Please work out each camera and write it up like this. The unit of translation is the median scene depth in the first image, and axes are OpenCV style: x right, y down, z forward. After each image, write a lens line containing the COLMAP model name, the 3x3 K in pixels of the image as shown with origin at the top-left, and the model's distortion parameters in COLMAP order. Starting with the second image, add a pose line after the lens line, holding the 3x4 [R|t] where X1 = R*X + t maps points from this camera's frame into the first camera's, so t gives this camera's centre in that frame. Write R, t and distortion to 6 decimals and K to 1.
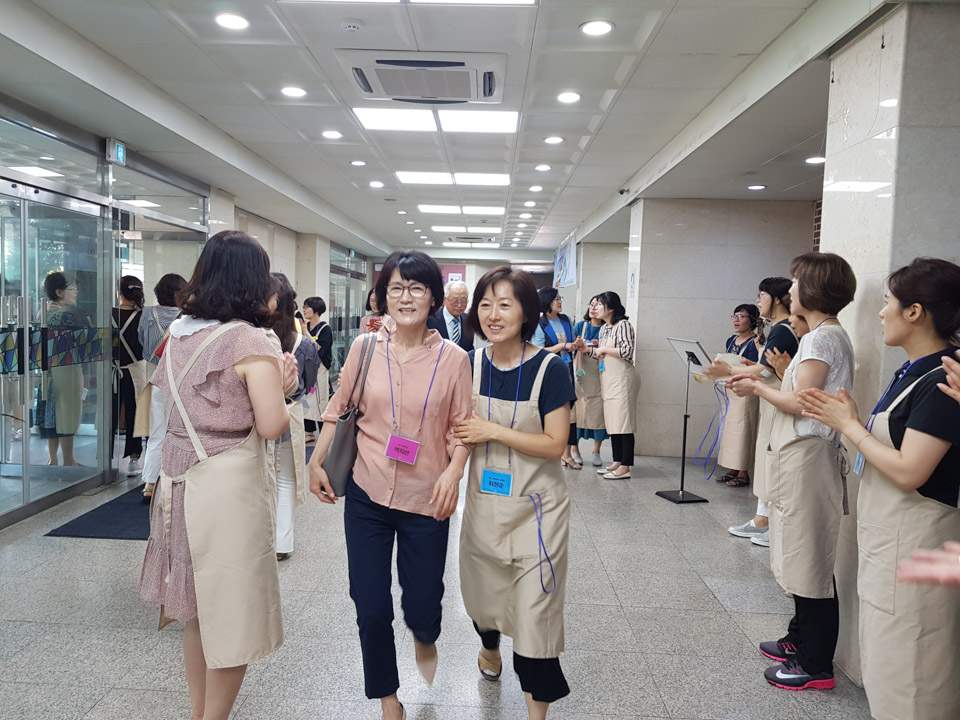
lens RADIAL K [[738.9, 0, 455.7], [0, 738.9, 361.0], [0, 0, 1]] dist [0.064809, -0.100248]
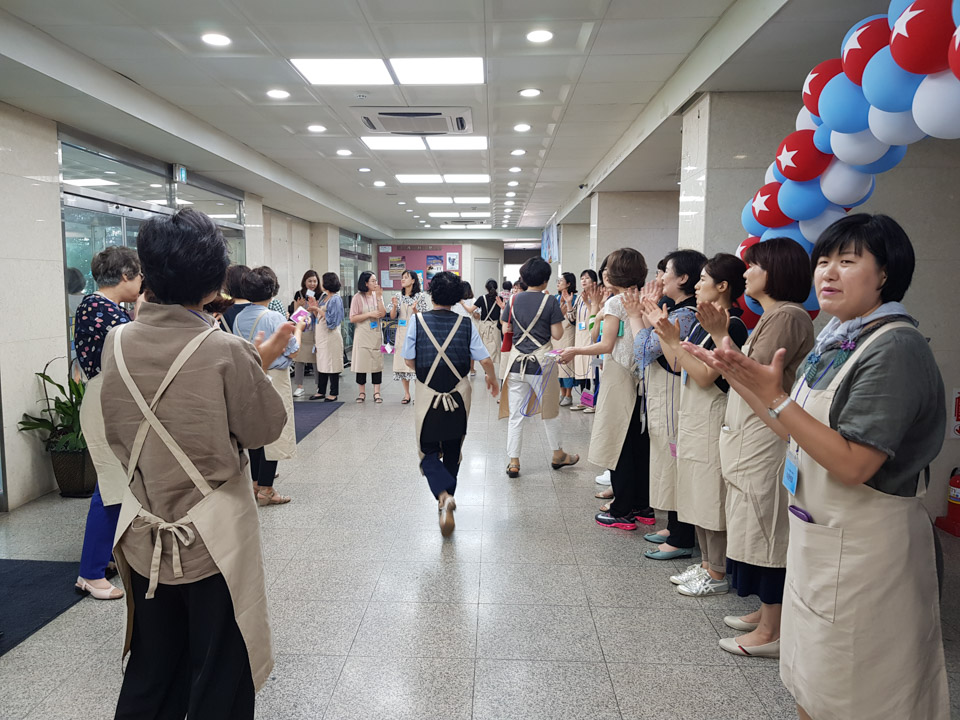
lens RADIAL K [[738.9, 0, 455.6], [0, 738.9, 360.0], [0, 0, 1]] dist [0.064809, -0.100248]
pose [[0.999625, -0.025875, -0.008910, 0.028734], [0.026154, 0.999122, 0.032742, 0.014090], [0.008055, -0.032963, 0.999424, -0.304345]]
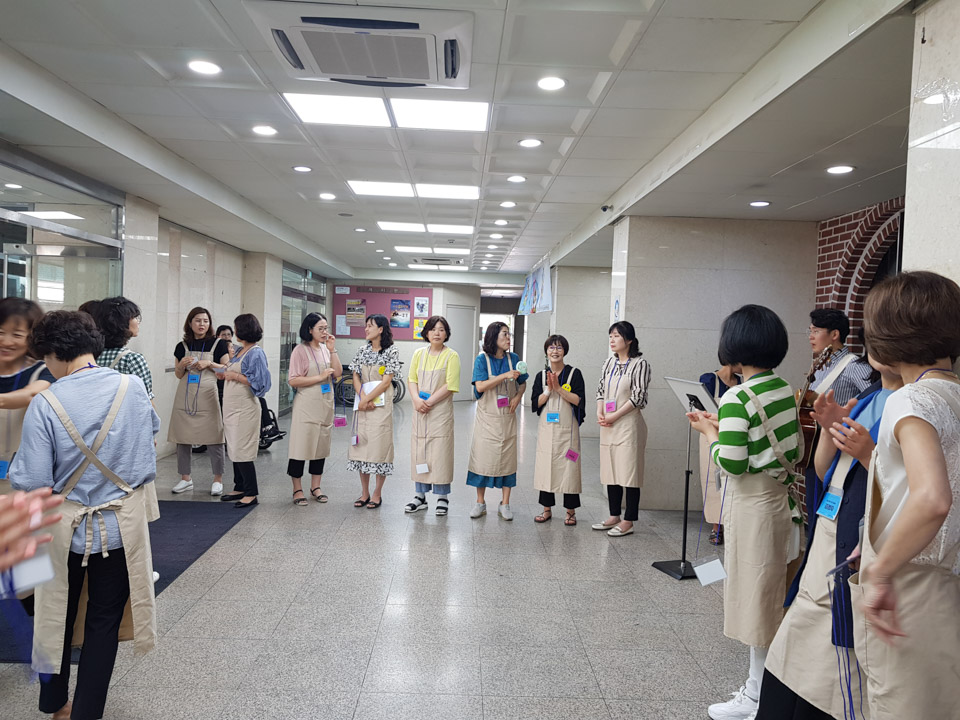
lens RADIAL K [[738.9, 0, 472.7], [0, 738.9, 357.1], [0, 0, 1]] dist [0.064809, -0.100248]
pose [[0.997977, 0.004354, 0.063433, 0.014937], [-0.002036, 0.999329, -0.036562, -0.024406], [-0.063550, 0.036359, 0.997316, 0.183055]]
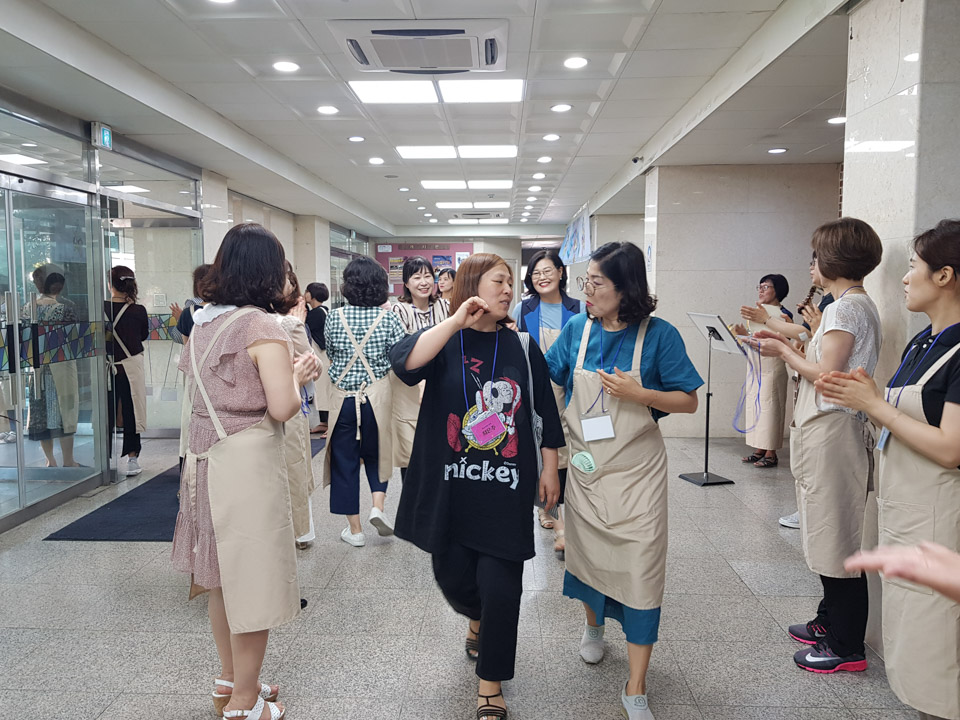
lens RADIAL K [[782.1, 0, 463.8], [0, 782.1, 358.0], [0, 0, 1]] dist [0.056714, -0.087696]
pose [[0.999485, -0.031848, -0.003983, 0.001390], [0.031910, 0.999350, 0.016757, 0.000351], [0.003447, -0.016876, 0.999852, -0.008584]]
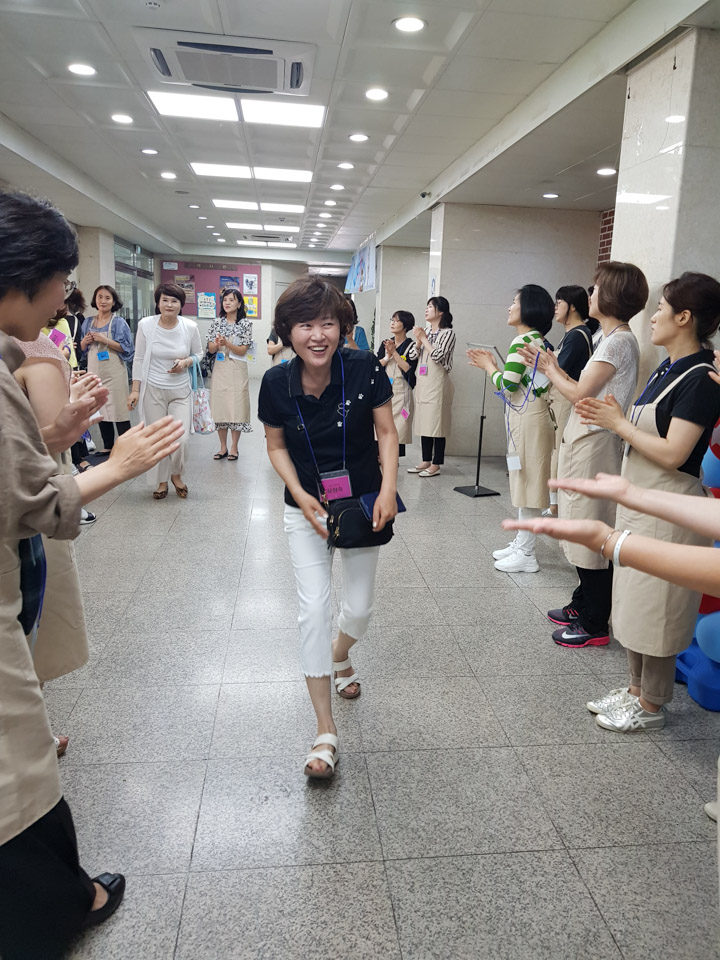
lens RADIAL K [[738.9, 0, 384.1], [0, 738.9, 460.1], [0, 0, 1]] dist [0.064809, -0.100248]
pose [[0.983820, -0.023200, 0.177652, -0.021523], [0.000669, 0.992049, 0.125849, 0.001838], [-0.179159, -0.123694, 0.976013, -0.022783]]
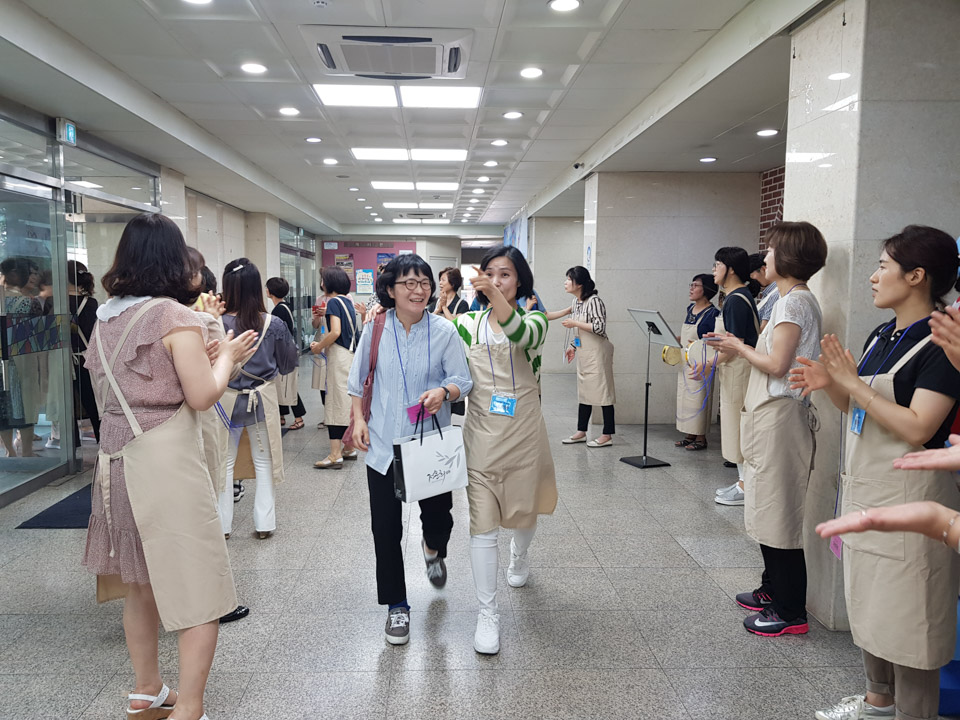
lens RADIAL K [[738.9, 0, 455.3], [0, 738.9, 360.3], [0, 0, 1]] dist [0.064809, -0.100248]
pose [[0.996938, -0.032257, 0.071234, -0.030501], [0.030054, 0.999043, 0.031785, 0.000110], [-0.072191, -0.029547, 0.996953, -0.008931]]
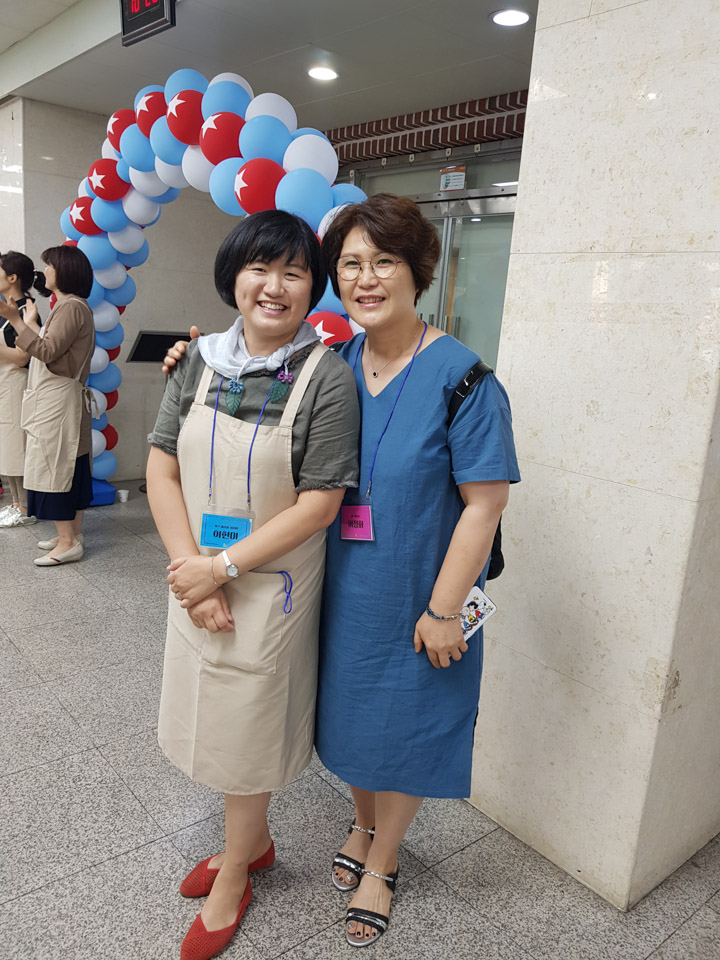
lens RADIAL K [[738.9, 0, 353.8], [0, 738.9, 471.0], [0, 0, 1]] dist [0.064809, -0.100248]
pose [[0.739372, -0.120975, 0.662340, -0.040734], [-0.005420, 0.982625, 0.185525, 0.025110], [-0.673276, -0.140761, 0.725869, -0.443507]]
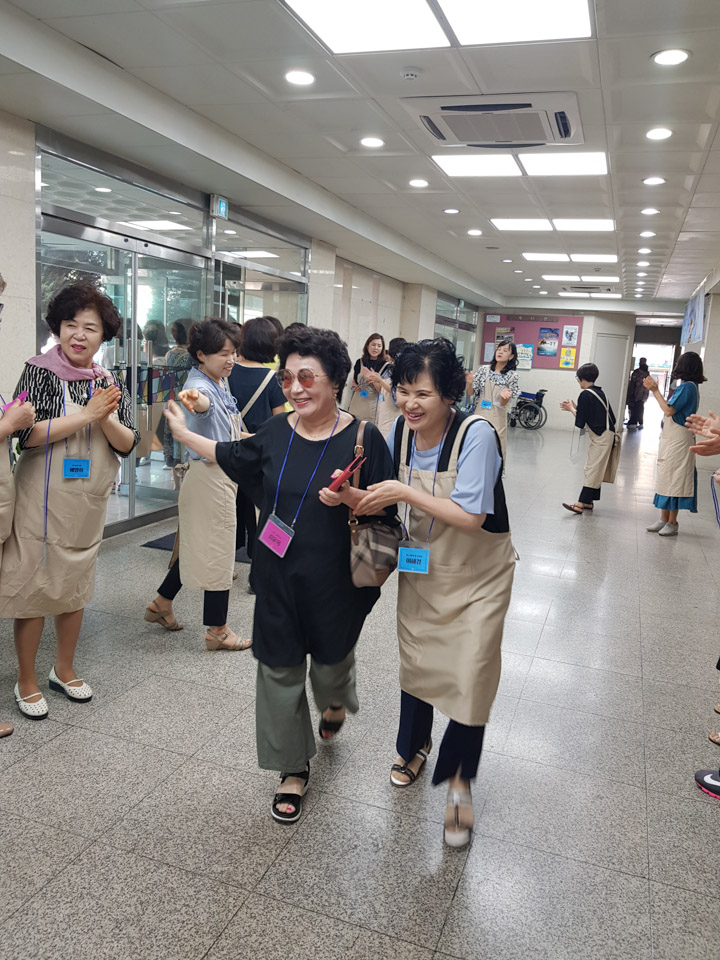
lens RADIAL K [[738.9, 0, 365.0], [0, 738.9, 476.5], [0, 0, 1]] dist [0.064809, -0.100248]
pose [[0.957257, 0.078367, -0.278419, 0.081747], [-0.054128, 0.994127, 0.093715, -0.002330], [0.284127, -0.074639, 0.955877, -0.008646]]
